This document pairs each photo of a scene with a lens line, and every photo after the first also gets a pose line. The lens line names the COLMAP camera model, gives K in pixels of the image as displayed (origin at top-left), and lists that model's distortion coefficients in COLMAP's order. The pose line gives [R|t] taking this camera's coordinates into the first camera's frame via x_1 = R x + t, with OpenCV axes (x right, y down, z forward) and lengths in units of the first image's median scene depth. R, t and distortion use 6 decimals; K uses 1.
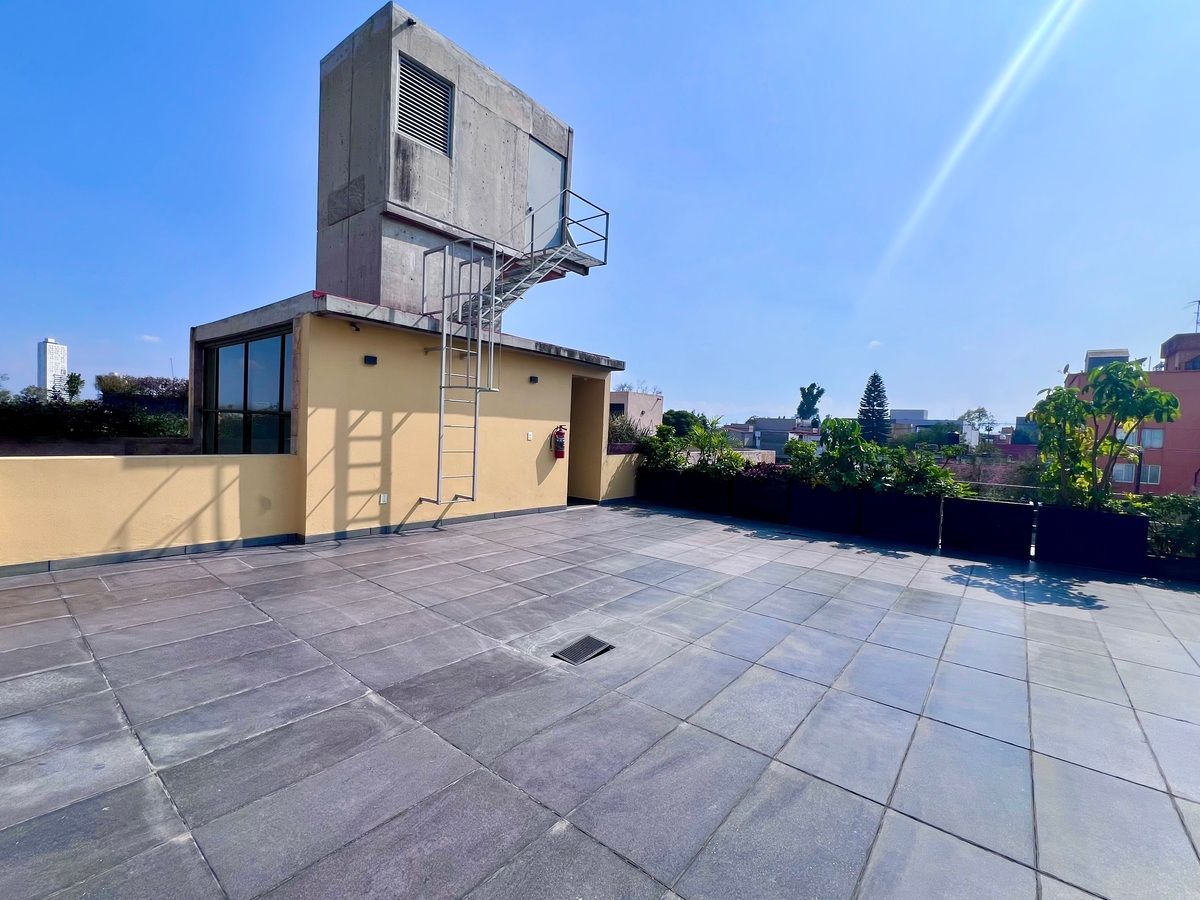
lens RADIAL K [[522.8, 0, 600.0], [0, 522.8, 450.0], [0, 0, 1]] dist [-0.002854, -0.000426]
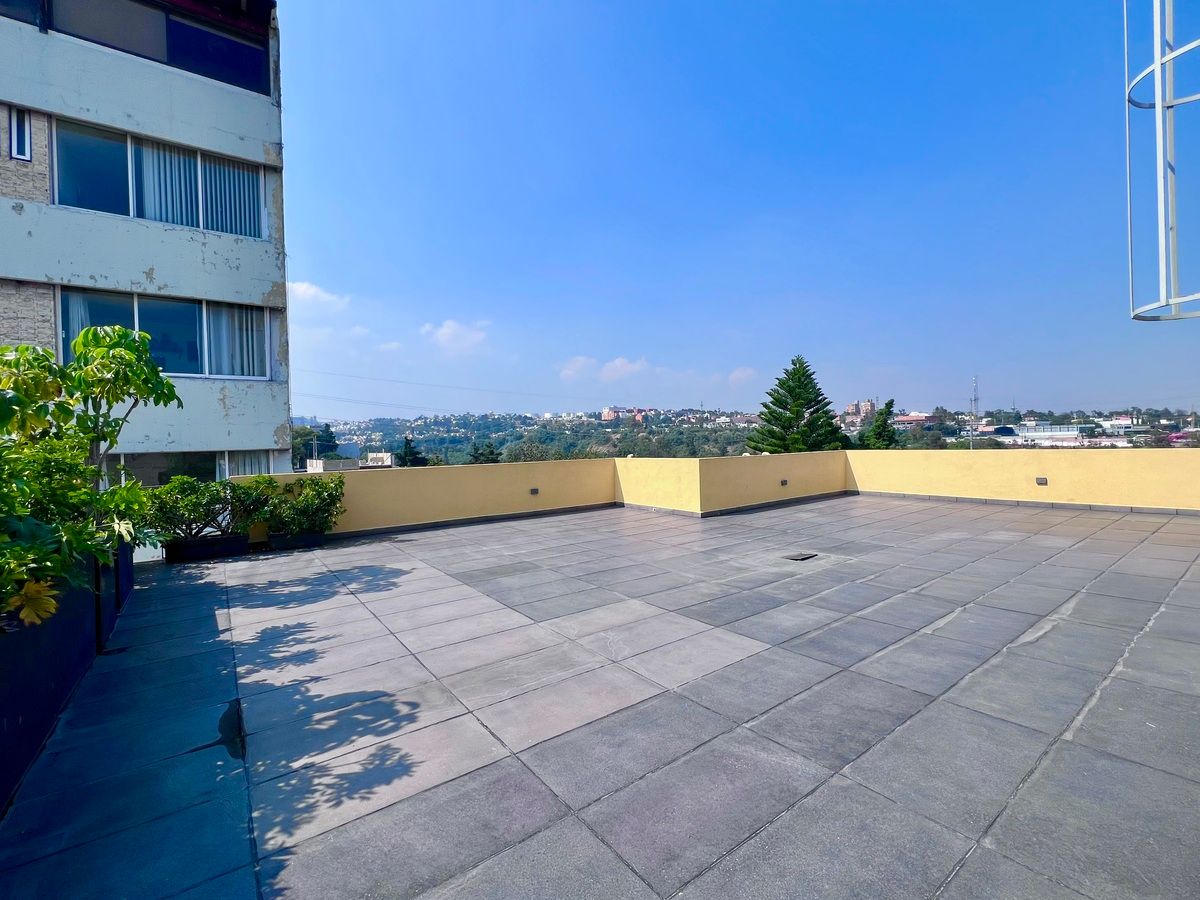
lens RADIAL K [[522.8, 0, 600.0], [0, 522.8, 450.0], [0, 0, 1]] dist [-0.002854, -0.000426]
pose [[-0.967553, -0.020664, 0.251821, 0.119206], [-0.004790, 0.997971, 0.063487, -0.042576], [-0.252622, 0.060221, -0.965689, 1.876013]]
